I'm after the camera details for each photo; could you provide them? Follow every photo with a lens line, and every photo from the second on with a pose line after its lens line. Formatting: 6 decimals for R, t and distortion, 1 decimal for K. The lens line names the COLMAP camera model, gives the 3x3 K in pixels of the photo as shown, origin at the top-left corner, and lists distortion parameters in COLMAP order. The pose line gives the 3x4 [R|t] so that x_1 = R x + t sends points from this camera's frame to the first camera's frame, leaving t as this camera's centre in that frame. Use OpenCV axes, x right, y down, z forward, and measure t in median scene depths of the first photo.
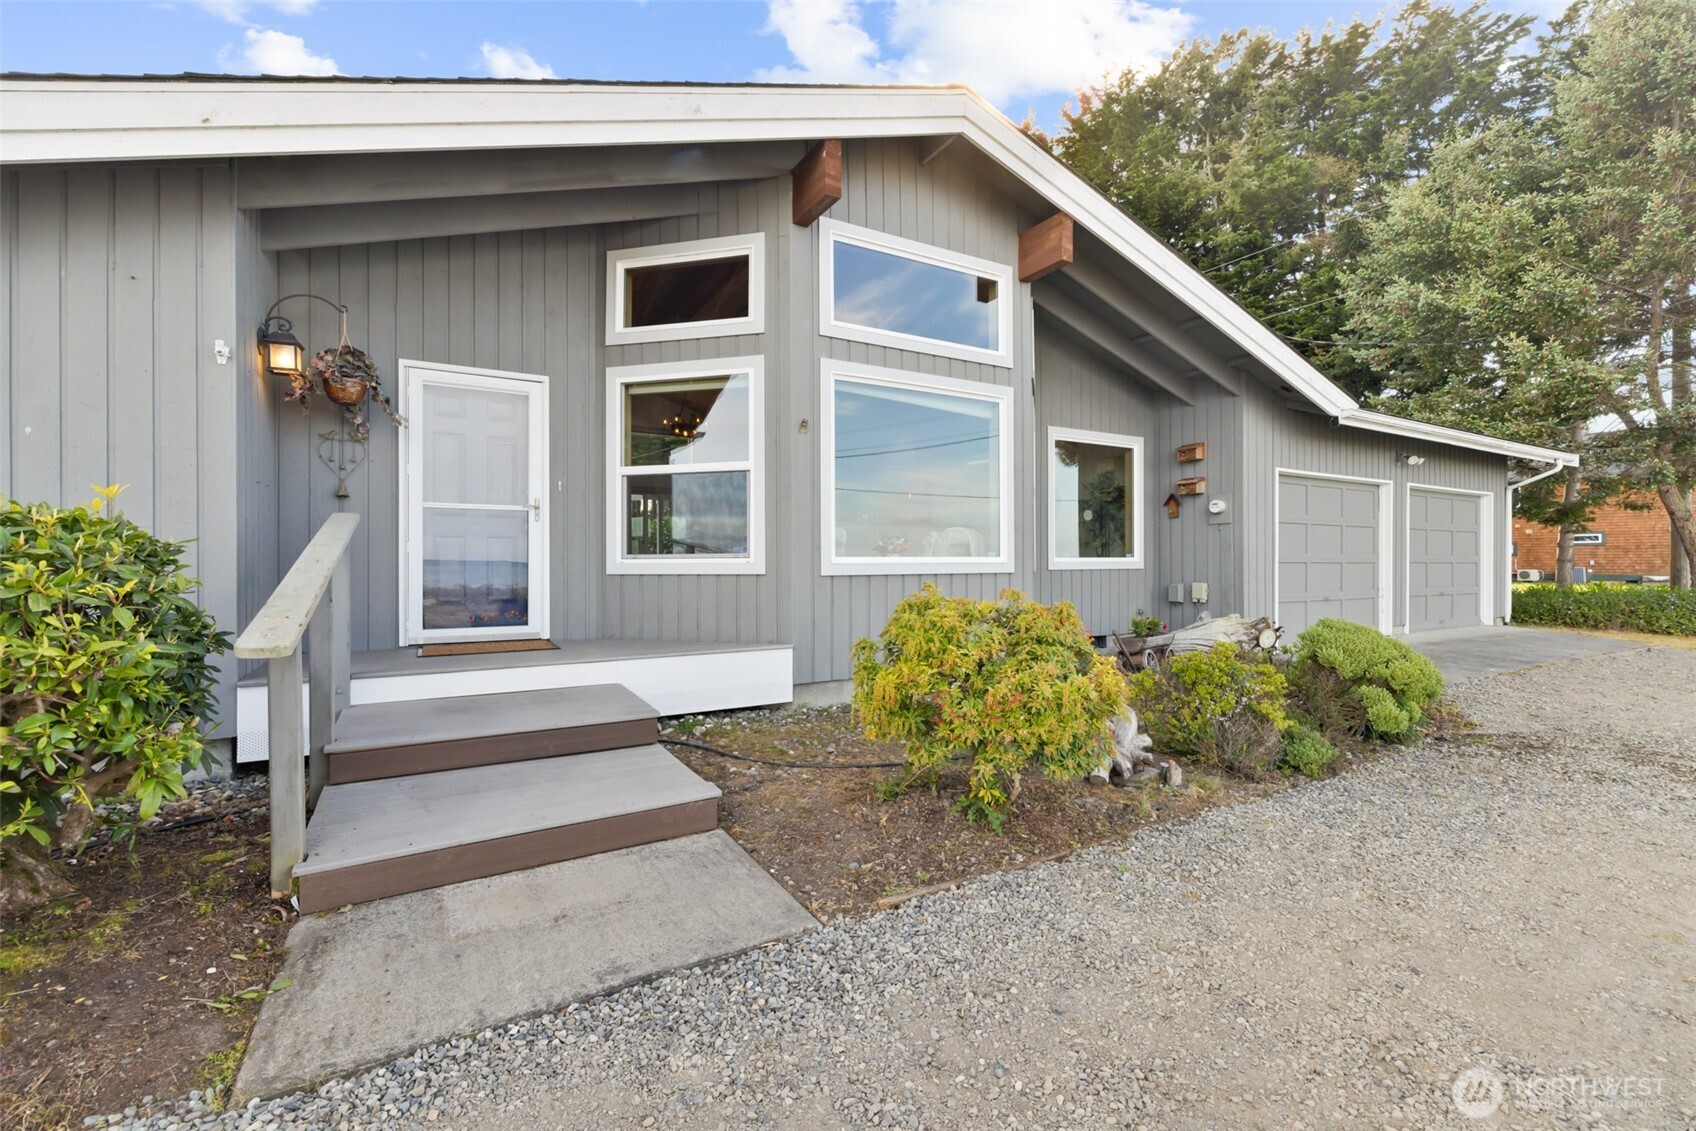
lens RADIAL K [[724.3, 0, 848.0], [0, 724.3, 563.0], [0, 0, 1]] dist [-0.000767, 0.000966]
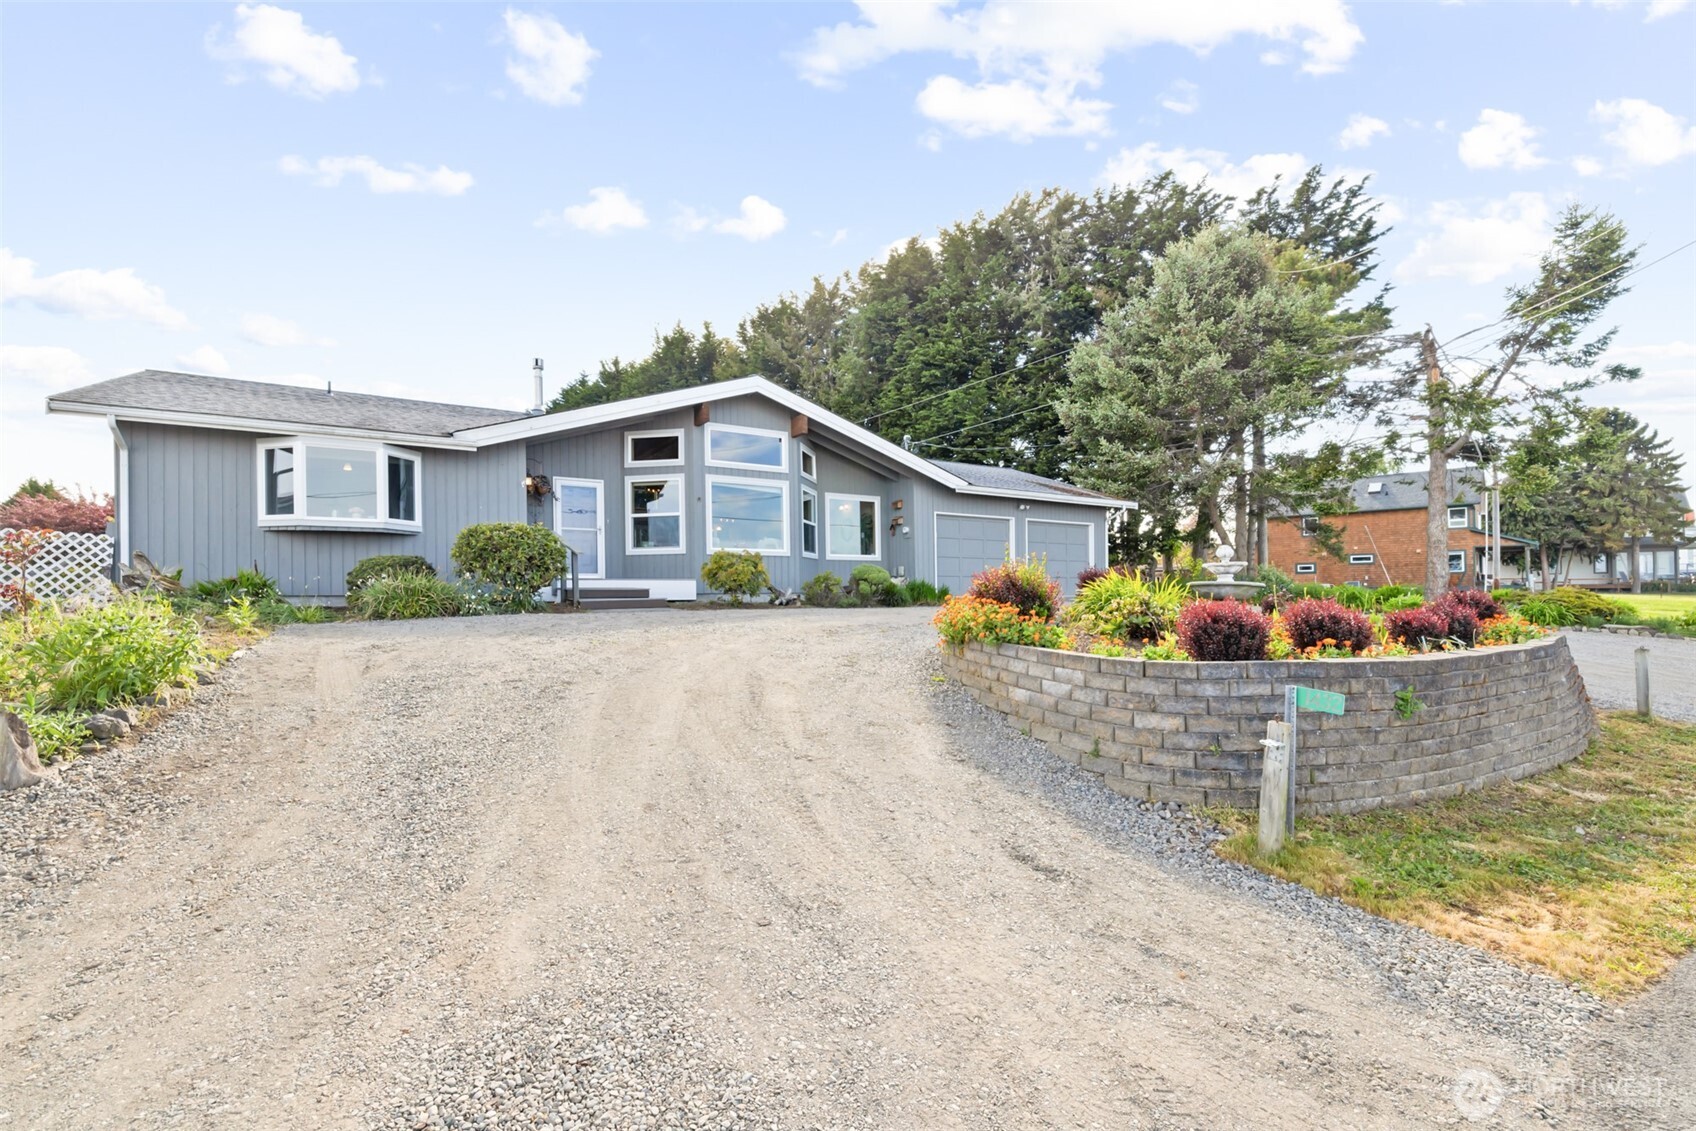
lens RADIAL K [[724.3, 0, 840.2], [0, 724.3, 606.8], [0, 0, 1]] dist [-0.000767, 0.000966]
pose [[0.999289, -0.009540, 0.036469, 0.311187], [0.009078, 0.999877, 0.012808, 0.158145], [-0.036587, -0.012468, 0.999253, -1.491400]]
